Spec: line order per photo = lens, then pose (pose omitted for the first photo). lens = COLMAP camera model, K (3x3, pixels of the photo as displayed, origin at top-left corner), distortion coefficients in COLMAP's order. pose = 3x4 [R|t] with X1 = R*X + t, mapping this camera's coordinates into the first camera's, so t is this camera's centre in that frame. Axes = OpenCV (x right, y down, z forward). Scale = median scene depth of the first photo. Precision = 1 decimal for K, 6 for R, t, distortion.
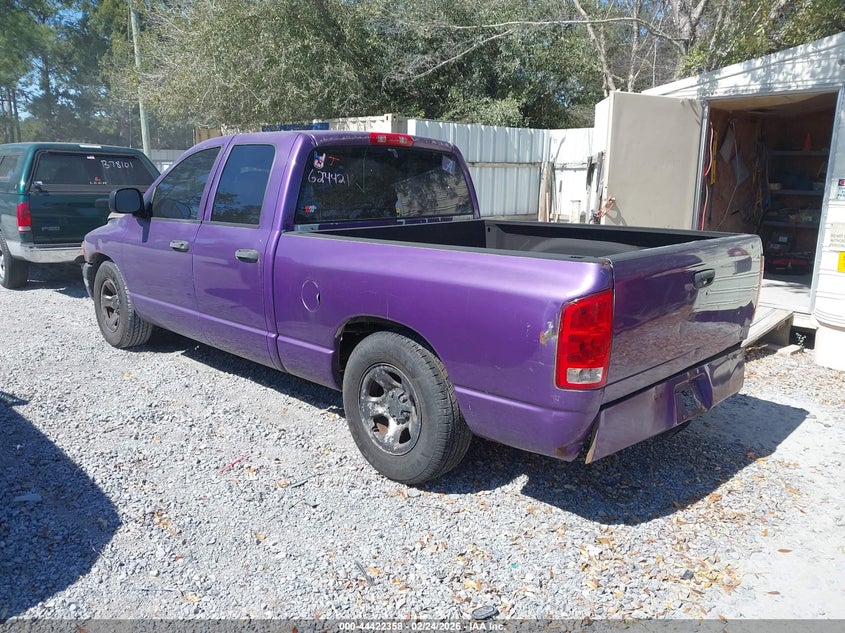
lens RADIAL K [[674.8, 0, 426.0], [0, 674.8, 317.4], [0, 0, 1]] dist [-0.004954, -0.001699]
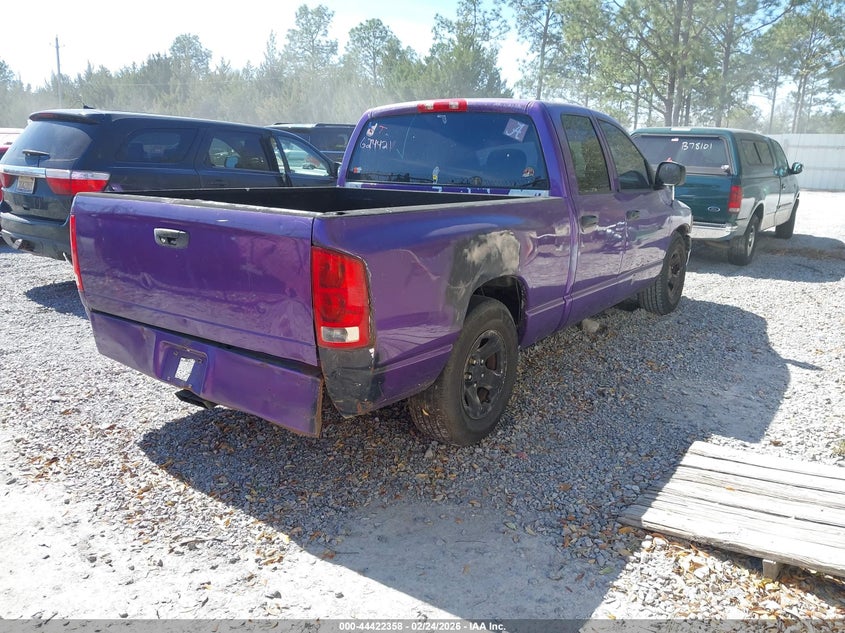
lens RADIAL K [[674.8, 0, 426.0], [0, 674.8, 317.4], [0, 0, 1]] dist [-0.004954, -0.001699]
pose [[0.151700, 0.228724, -0.961599, 1.081212], [-0.225893, 0.955134, 0.191550, -0.163548], [0.962268, 0.188161, 0.196561, 0.910757]]
